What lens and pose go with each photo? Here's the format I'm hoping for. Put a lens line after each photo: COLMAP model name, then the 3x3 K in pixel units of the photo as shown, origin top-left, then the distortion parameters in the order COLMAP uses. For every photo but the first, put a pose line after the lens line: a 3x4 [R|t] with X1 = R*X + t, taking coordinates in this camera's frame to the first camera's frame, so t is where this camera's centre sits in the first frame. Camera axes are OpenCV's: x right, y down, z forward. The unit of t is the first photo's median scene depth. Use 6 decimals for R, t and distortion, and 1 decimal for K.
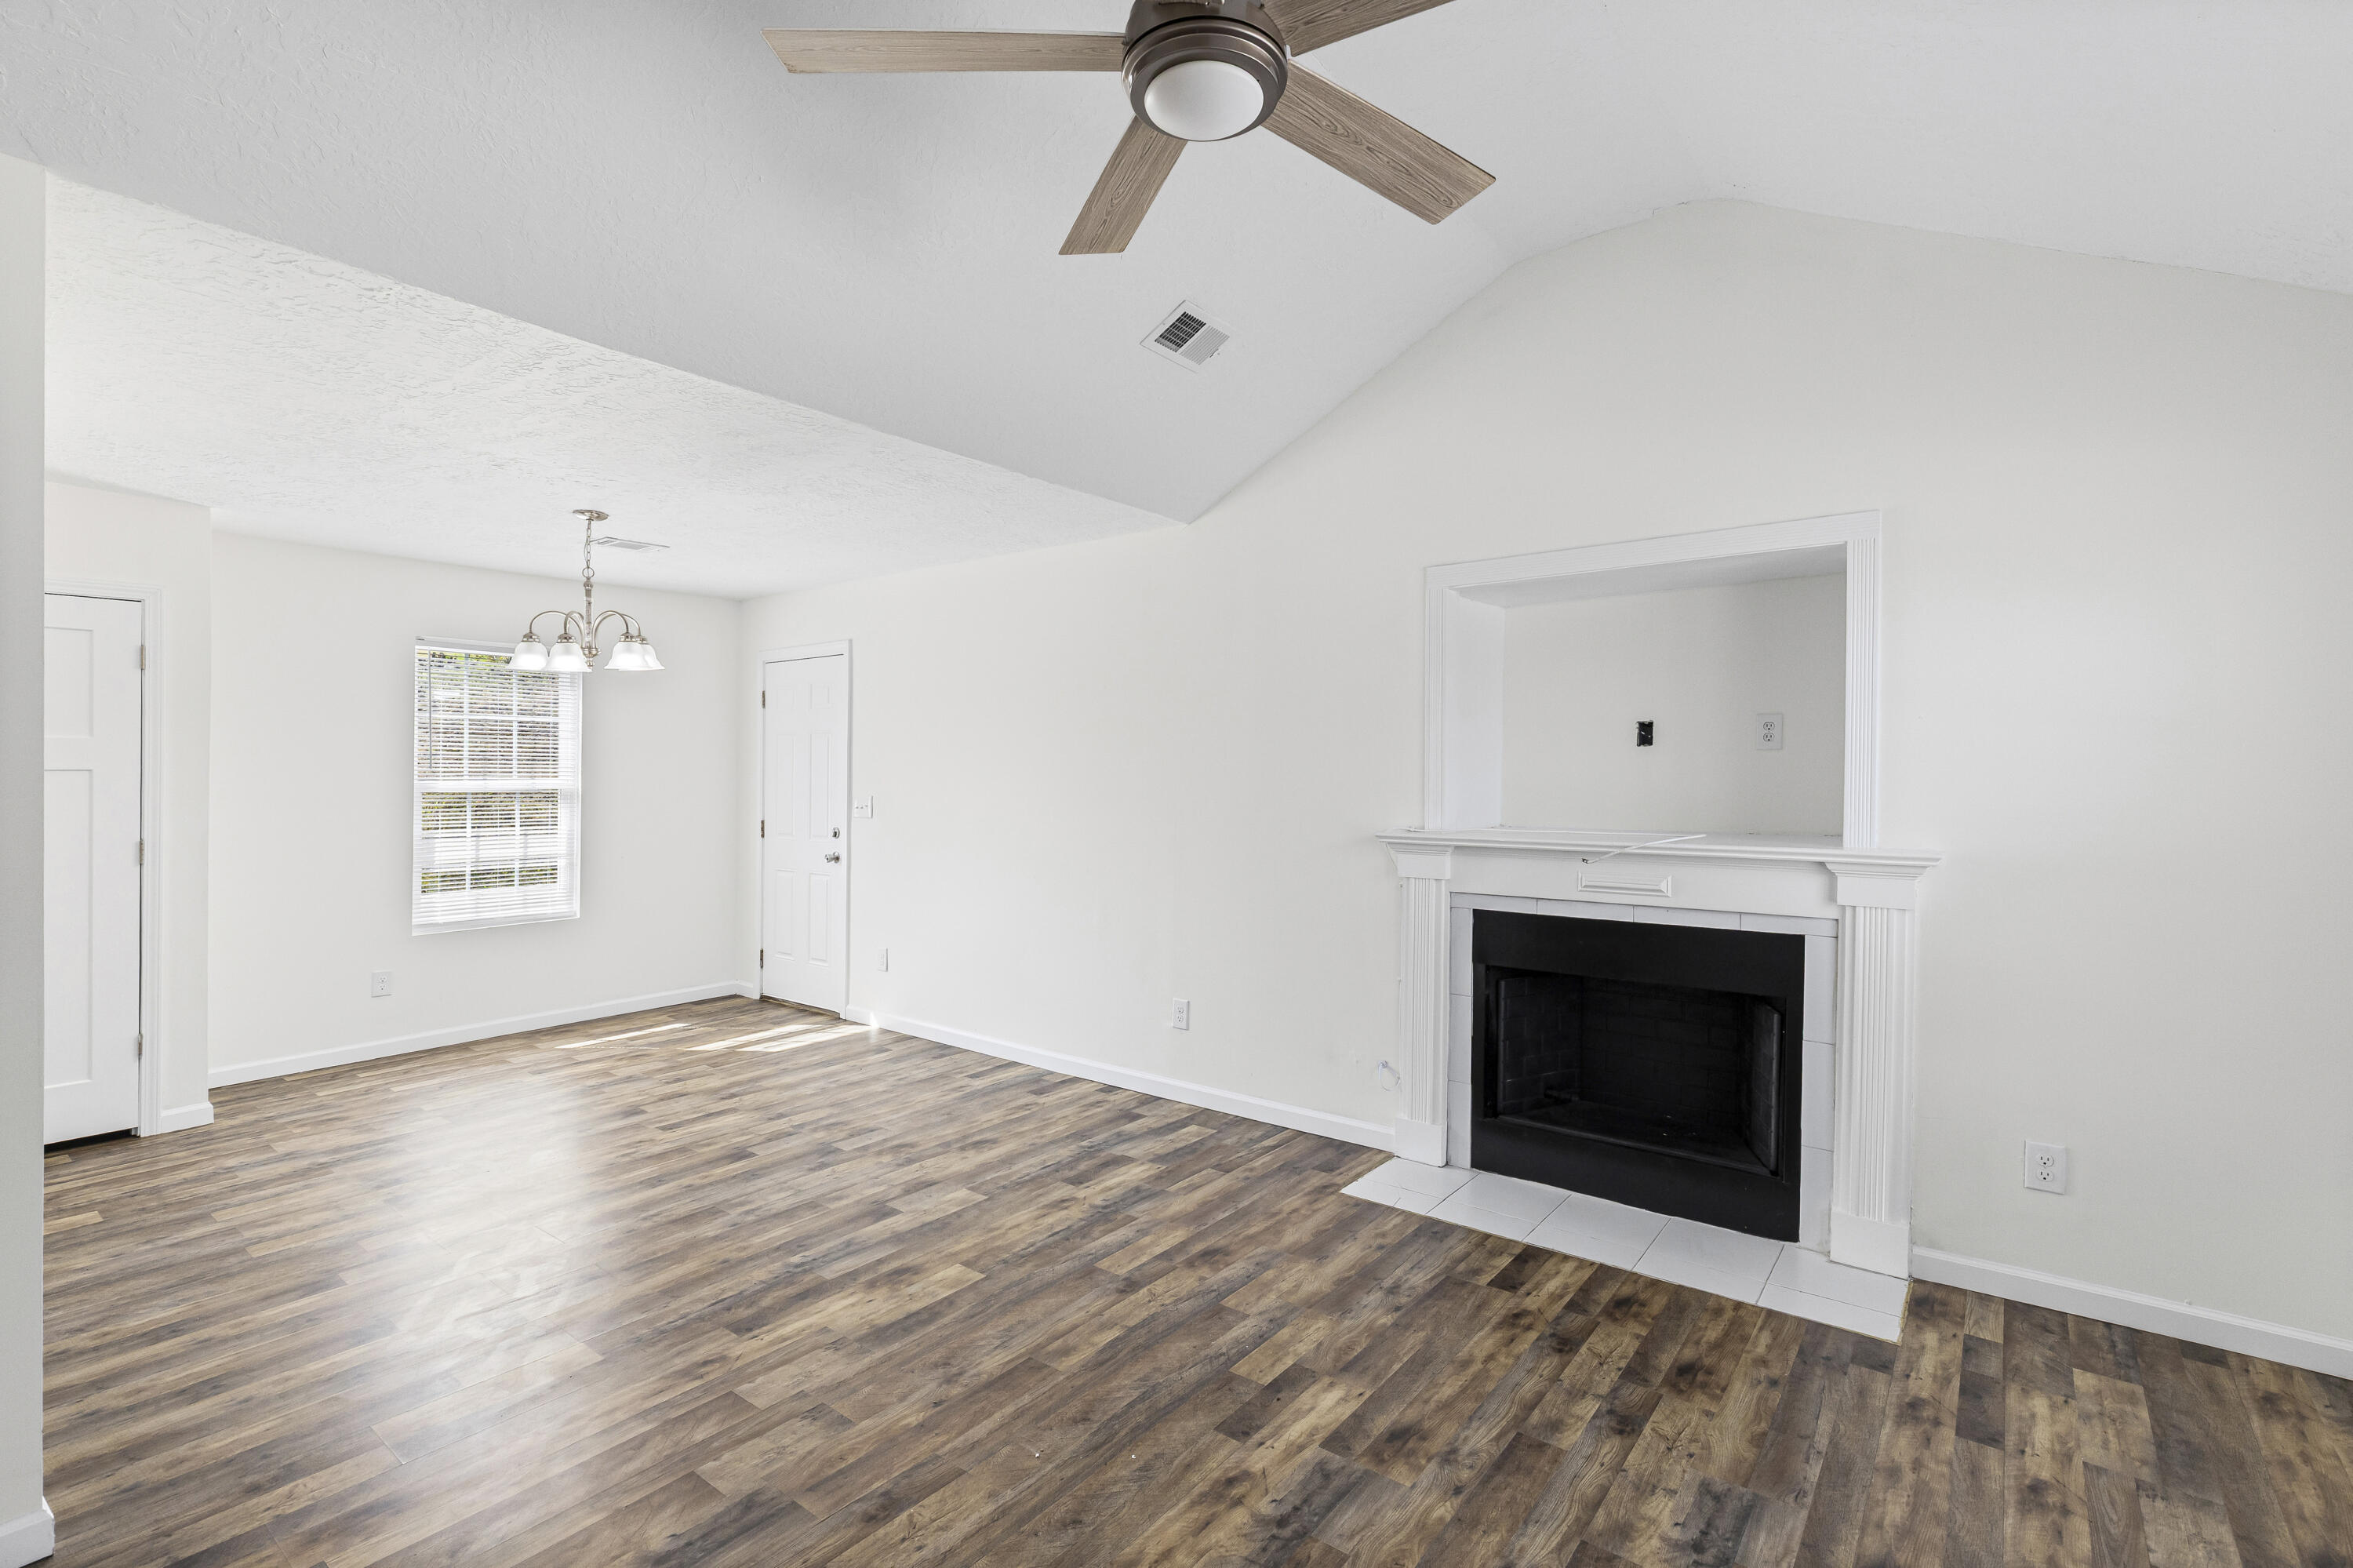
lens RADIAL K [[1065.2, 0, 1181.3], [0, 1065.2, 795.9], [0, 0, 1]] dist [0.005831, 0.000290]
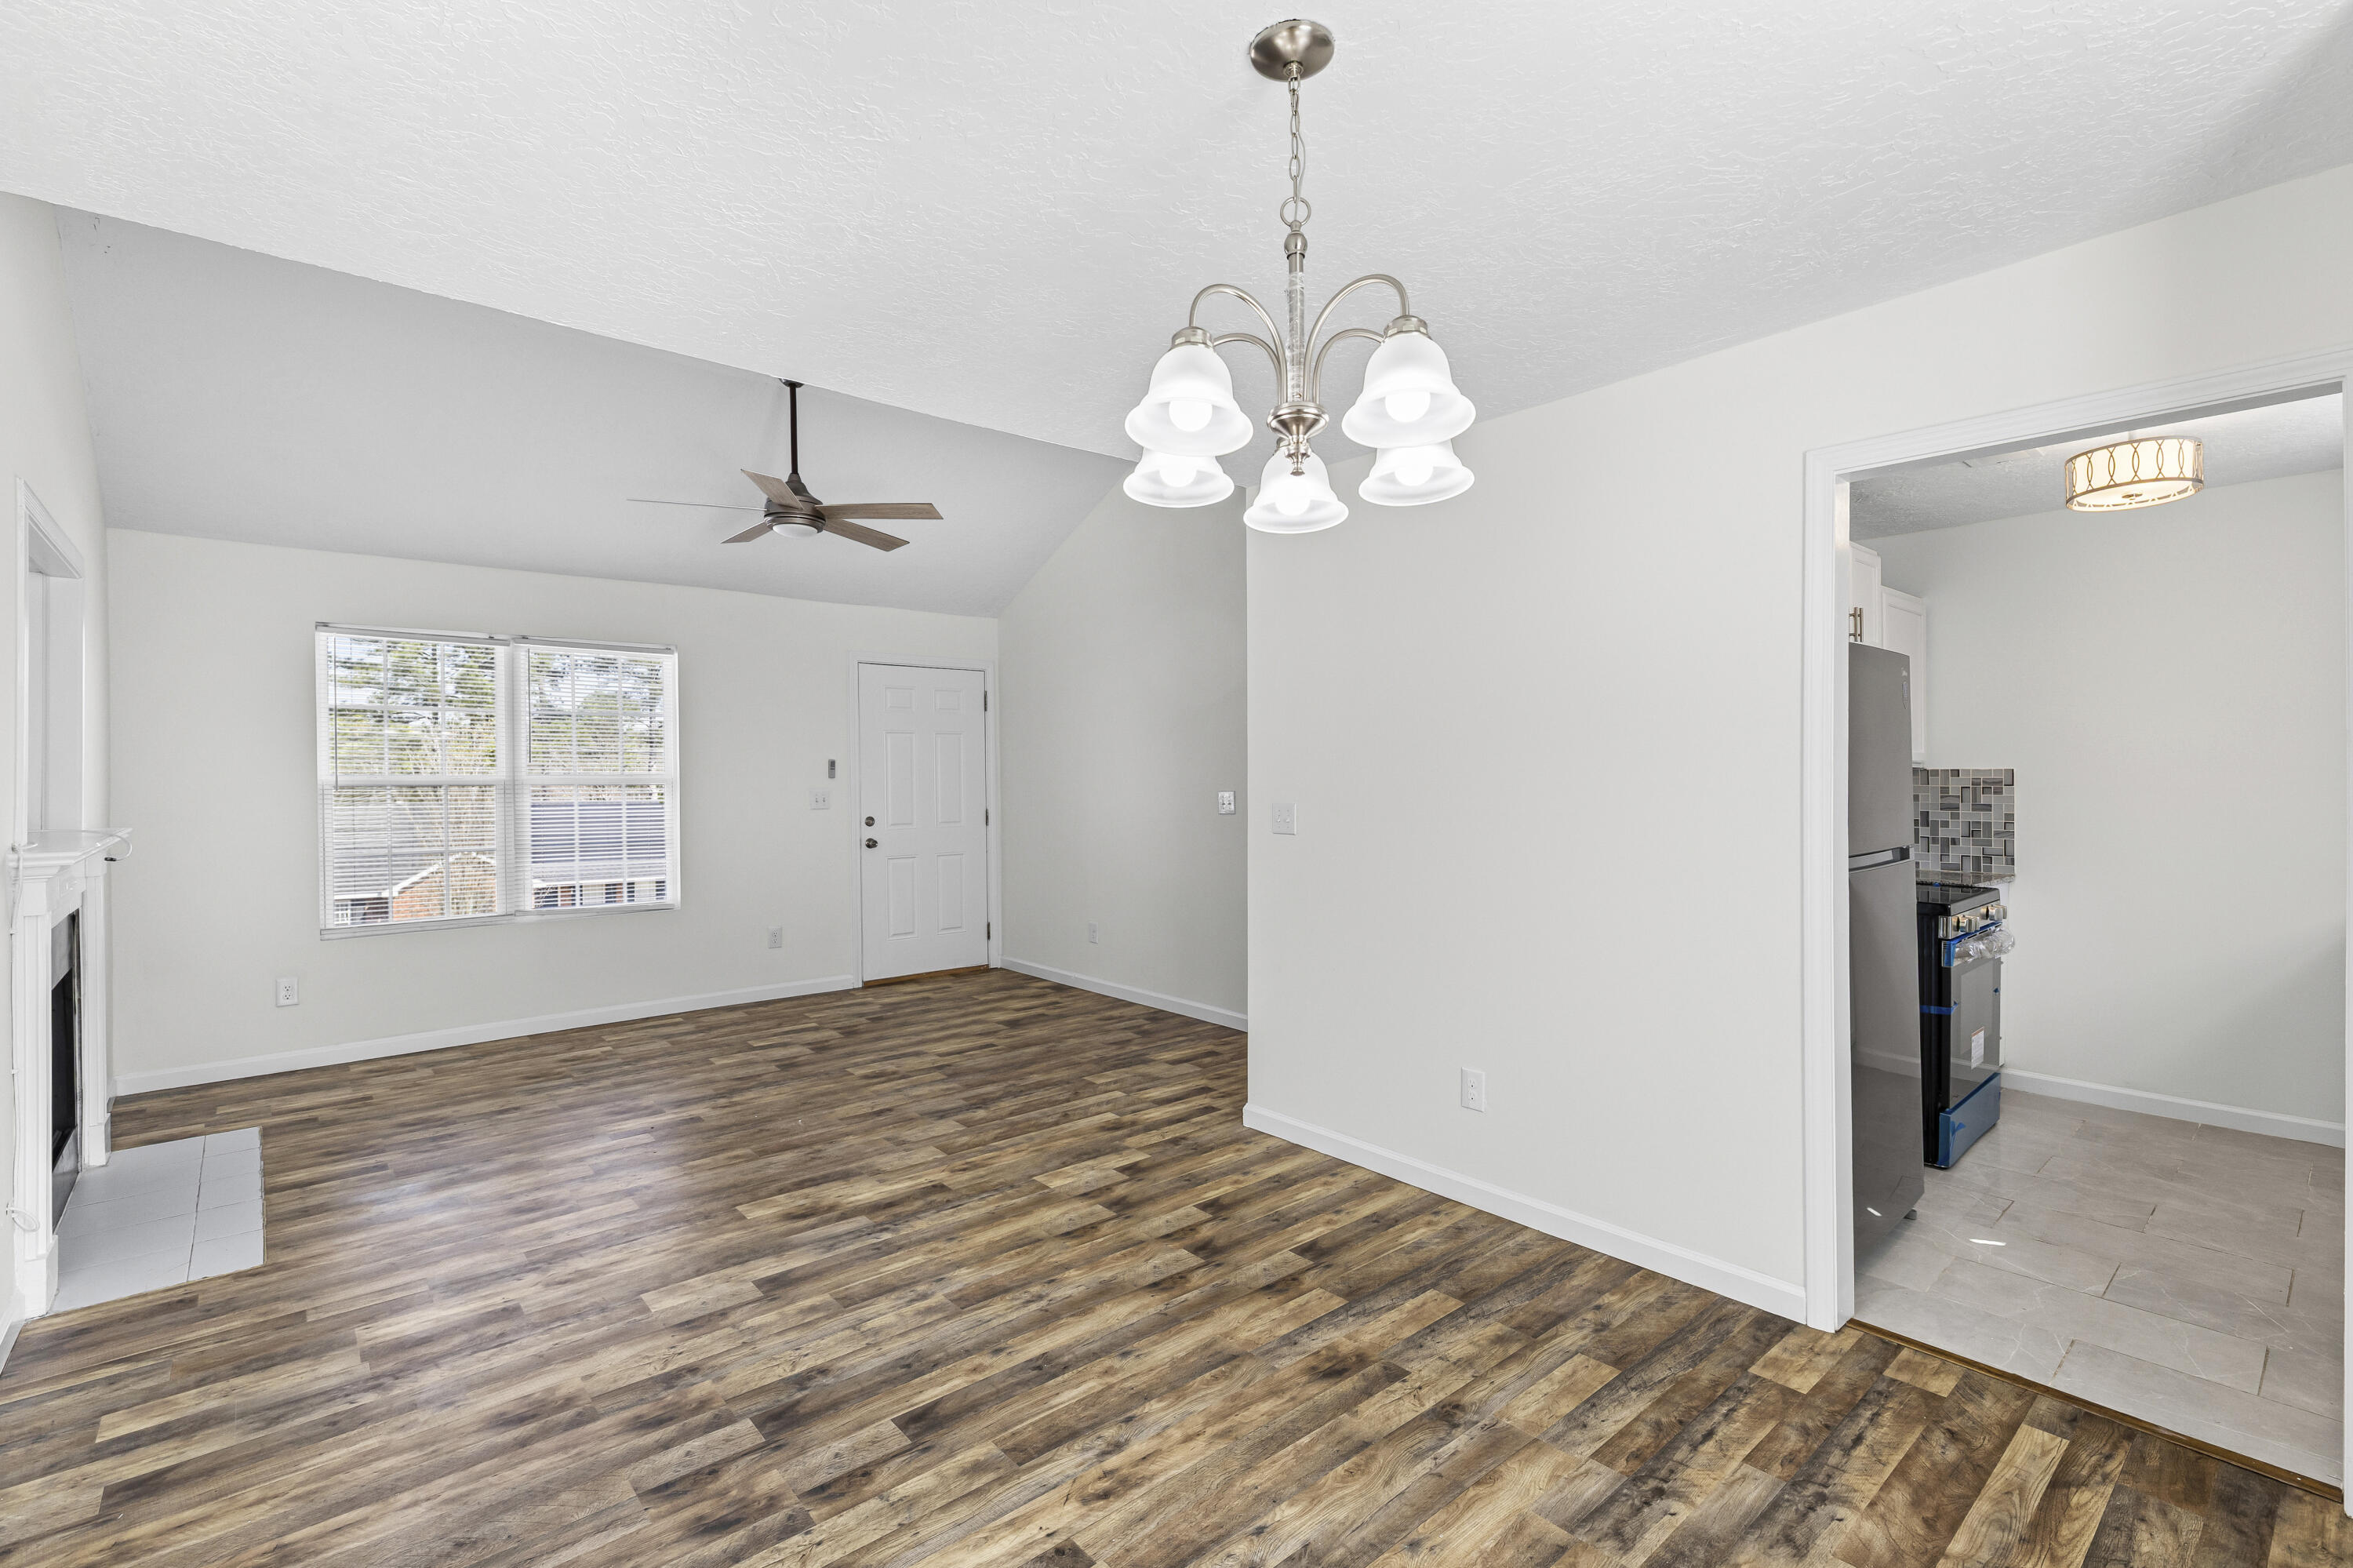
lens RADIAL K [[1065.2, 0, 1186.8], [0, 1065.2, 783.3], [0, 0, 1]] dist [0.005831, 0.000290]
pose [[-0.981429, 0.001404, 0.191823, -0.829525], [0.007761, 0.999445, 0.032395, -0.033068], [-0.191671, 0.033282, -0.980895, 1.905846]]
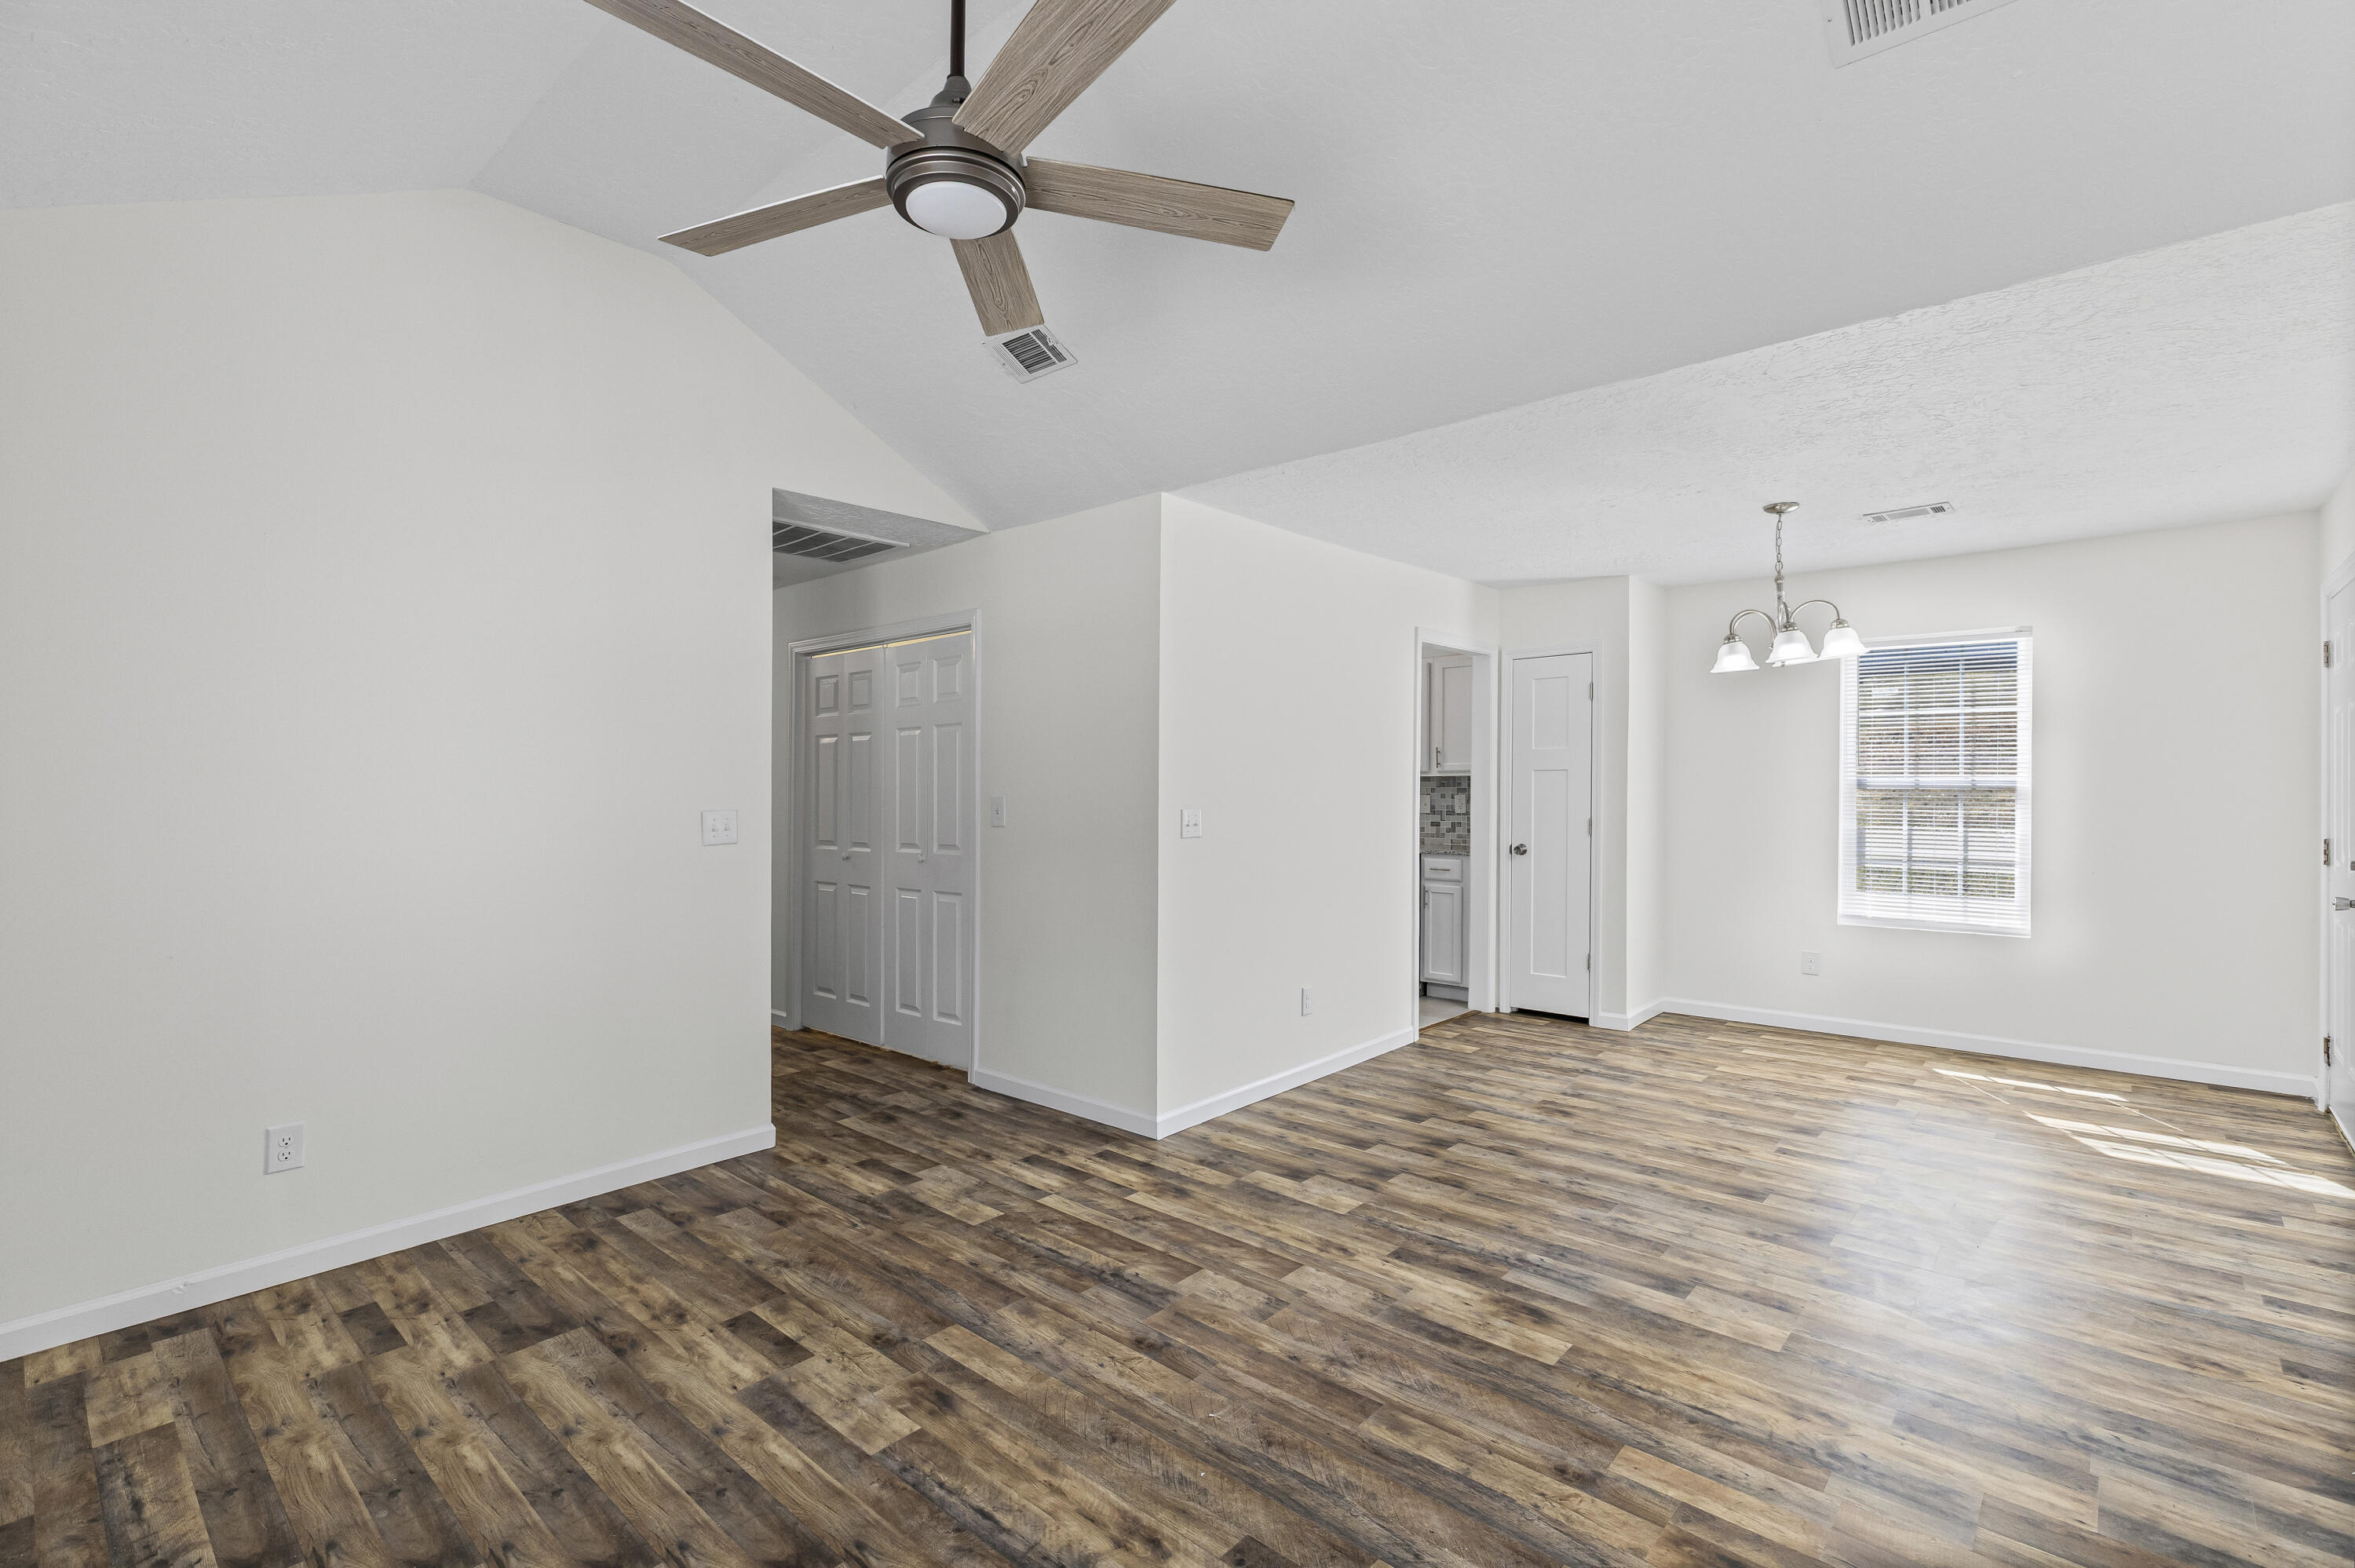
lens RADIAL K [[1066.0, 0, 1178.0], [0, 1066.0, 765.0], [0, 0, 1]] dist [0.005831, 0.000290]
pose [[-0.065264, -0.011039, -0.997807, 0.643350], [-0.016563, 0.999813, -0.009978, -0.007500], [0.997731, 0.015875, -0.065434, 0.715461]]
